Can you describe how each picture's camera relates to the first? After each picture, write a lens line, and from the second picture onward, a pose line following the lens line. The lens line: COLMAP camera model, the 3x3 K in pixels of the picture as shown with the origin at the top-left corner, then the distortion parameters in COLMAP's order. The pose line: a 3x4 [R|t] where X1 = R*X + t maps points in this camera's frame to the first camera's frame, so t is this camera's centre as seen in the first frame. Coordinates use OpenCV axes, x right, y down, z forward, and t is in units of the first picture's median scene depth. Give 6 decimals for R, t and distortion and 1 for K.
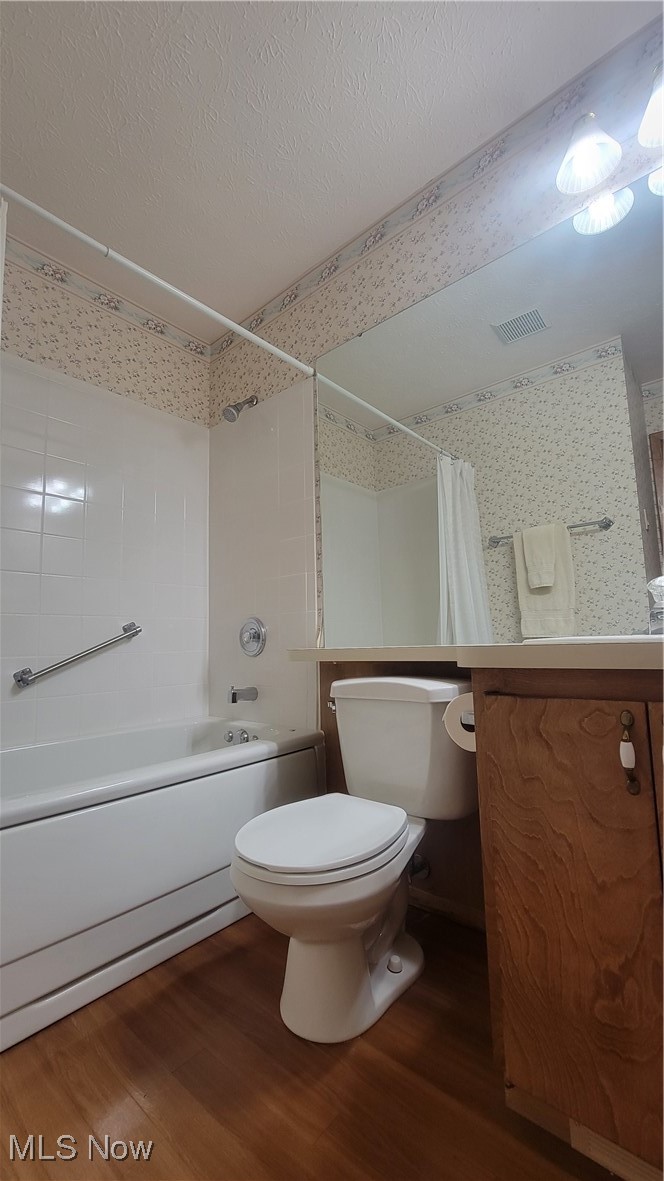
lens RADIAL K [[482.2, 0, 332.0], [0, 482.2, 590.5], [0, 0, 1]] dist [0.001446, 0.000527]
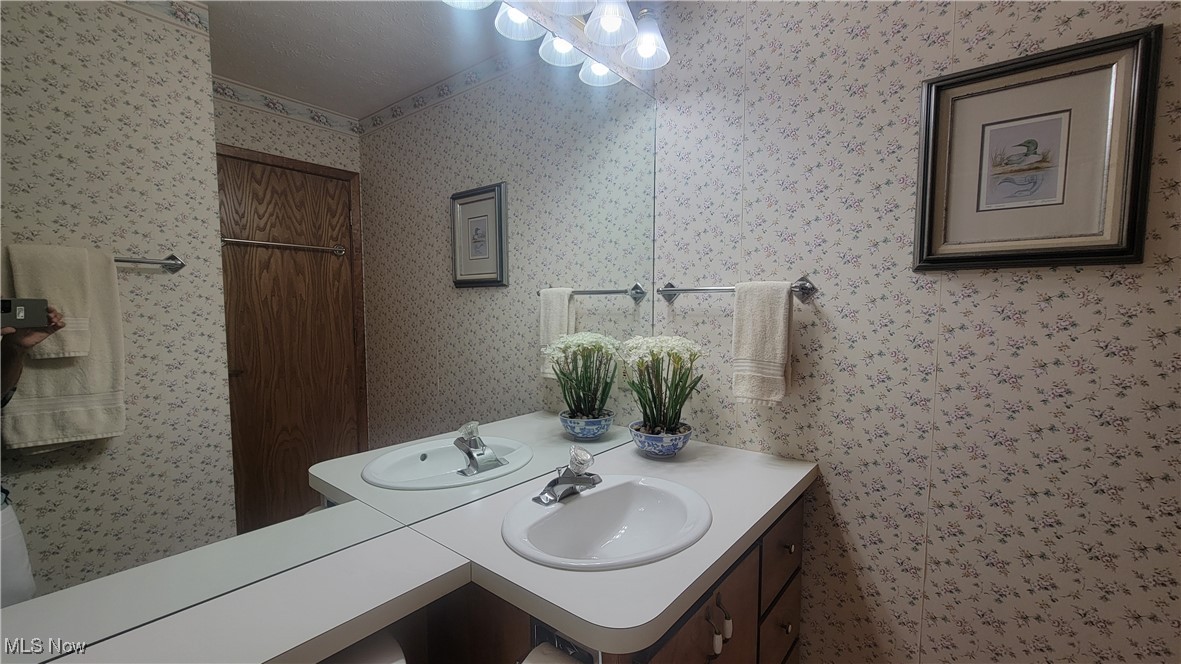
lens RADIAL K [[482.2, 0, 590.5], [0, 482.2, 332.0], [0, 0, 1]] dist [0.001446, 0.000527]
pose [[0.322217, -0.036336, 0.945968, 0.050842], [-0.119631, 0.989689, 0.078764, -0.532575], [-0.939076, -0.138546, 0.314548, 0.179465]]
